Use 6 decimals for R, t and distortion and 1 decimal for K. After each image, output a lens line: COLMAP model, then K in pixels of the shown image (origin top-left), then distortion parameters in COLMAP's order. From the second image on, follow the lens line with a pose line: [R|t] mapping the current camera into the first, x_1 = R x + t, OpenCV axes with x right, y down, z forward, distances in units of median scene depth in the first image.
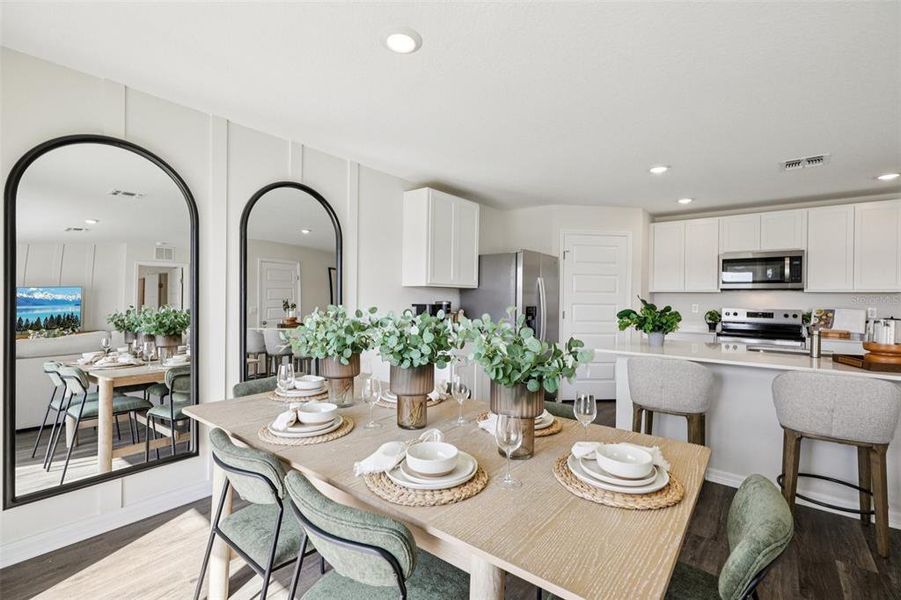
lens RADIAL K [[401.4, 0, 451.2], [0, 401.4, 296.6], [0, 0, 1]] dist [0.001332, 0.000143]
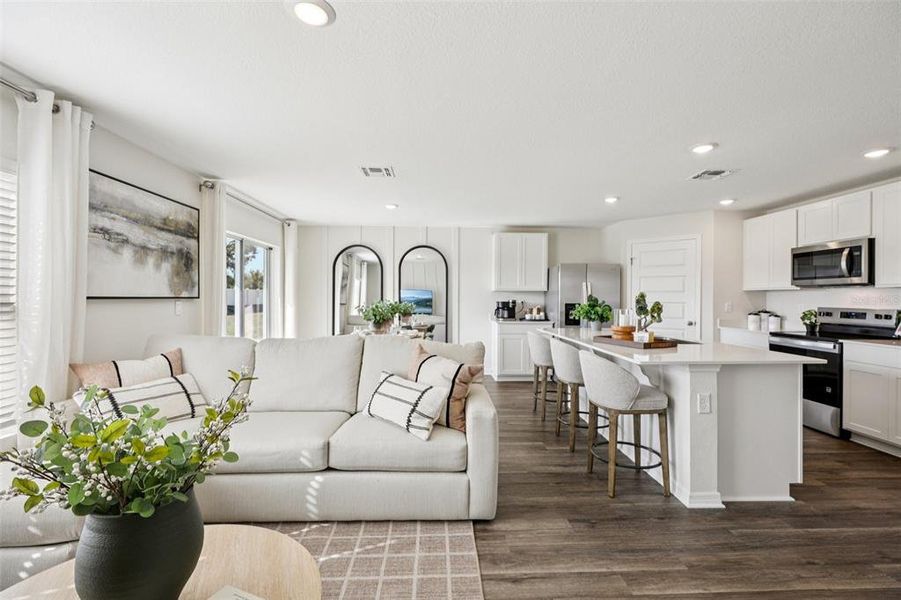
lens RADIAL K [[401.4, 0, 454.3], [0, 401.4, 295.8], [0, 0, 1]] dist [0.001332, 0.000143]
pose [[0.662074, -0.011317, -0.749353, 0.918010], [0.004171, 0.999926, -0.011416, 0.011755], [0.749427, 0.004432, 0.662072, -0.203099]]
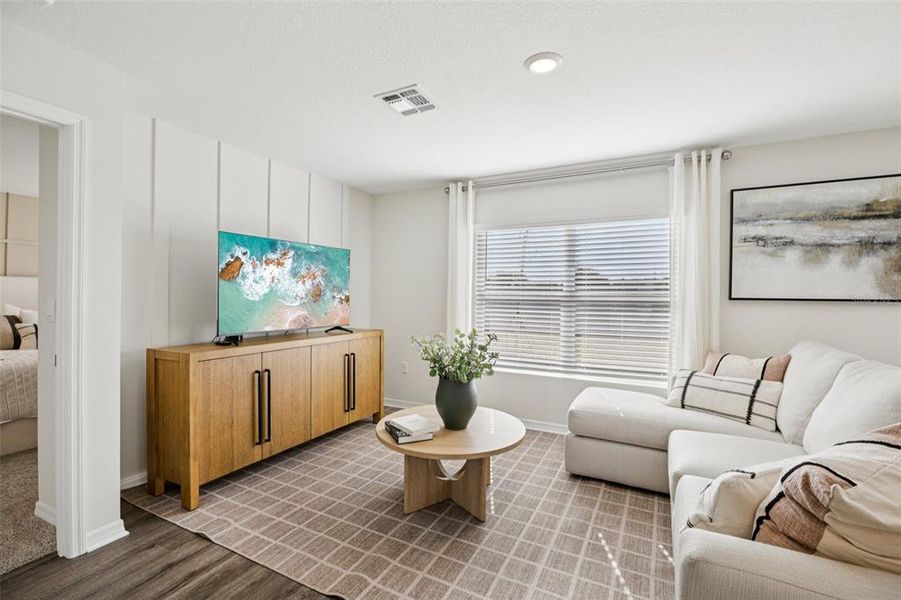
lens RADIAL K [[401.4, 0, 451.1], [0, 401.4, 297.4], [0, 0, 1]] dist [0.001332, 0.000143]
pose [[-0.978823, -0.018124, -0.203904, 0.749898], [-0.018985, 0.999817, 0.002266, 0.011110], [0.203826, 0.006089, -0.978988, 0.357655]]
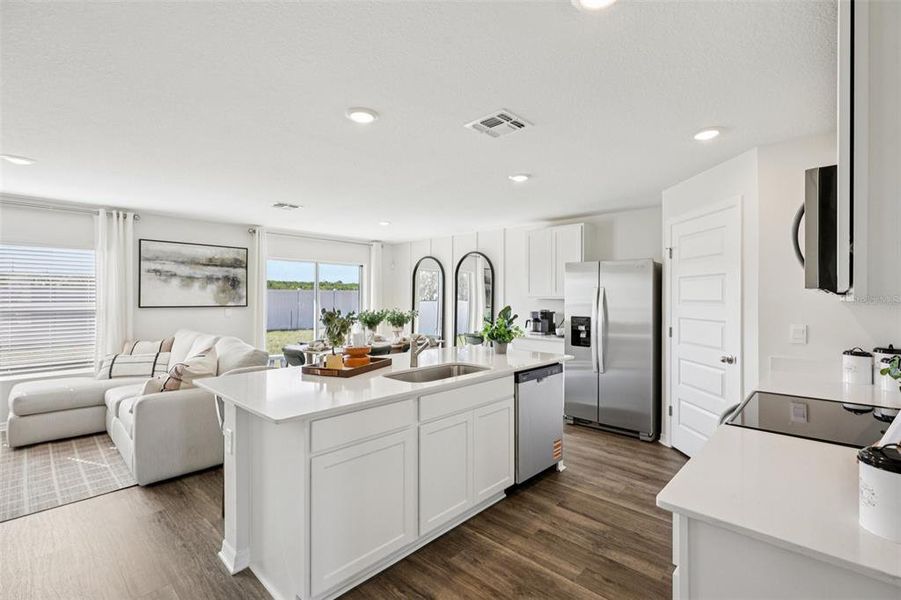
lens RADIAL K [[401.4, 0, 453.9], [0, 401.4, 297.7], [0, 0, 1]] dist [0.001332, 0.000143]
pose [[-0.066523, -0.011584, -0.997718, 1.184522], [-0.003287, 0.999930, -0.011390, -0.010193], [0.997779, 0.002522, -0.066556, 0.715435]]
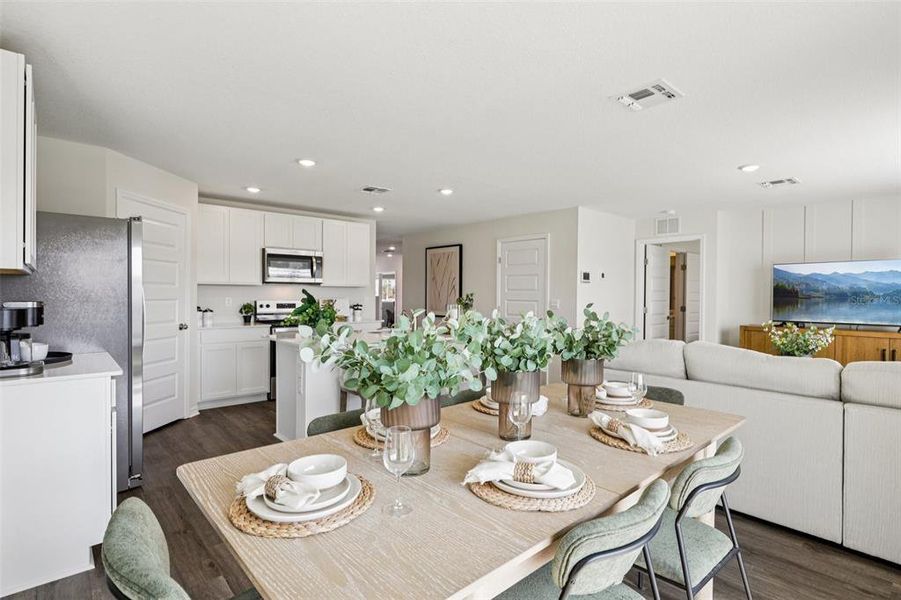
lens RADIAL K [[450.5, 0, 458.9], [0, 450.5, 299.3], [0, 0, 1]] dist [0.002351, 0.000469]
pose [[0.170666, -0.023282, 0.985054, -0.409629], [-0.006209, 0.999676, 0.024704, -0.007060], [-0.985309, -0.010333, 0.170466, 0.342877]]
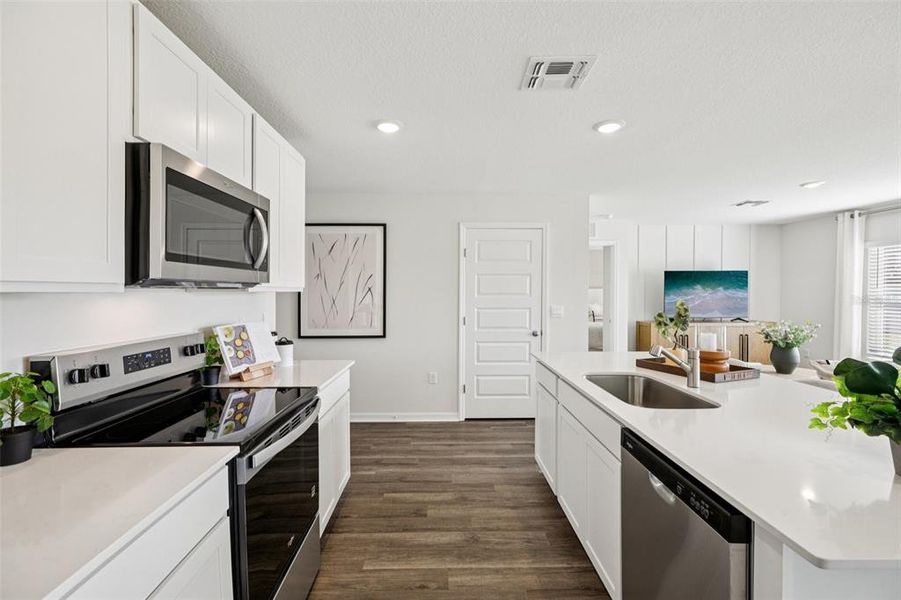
lens RADIAL K [[401.4, 0, 448.0], [0, 401.4, 290.2], [0, 0, 1]] dist [0.001332, 0.000143]
pose [[-0.633910, -0.010354, 0.773338, 0.383297], [-0.007993, 0.999945, 0.006836, -0.017451], [-0.773366, -0.001847, -0.633957, 1.104709]]
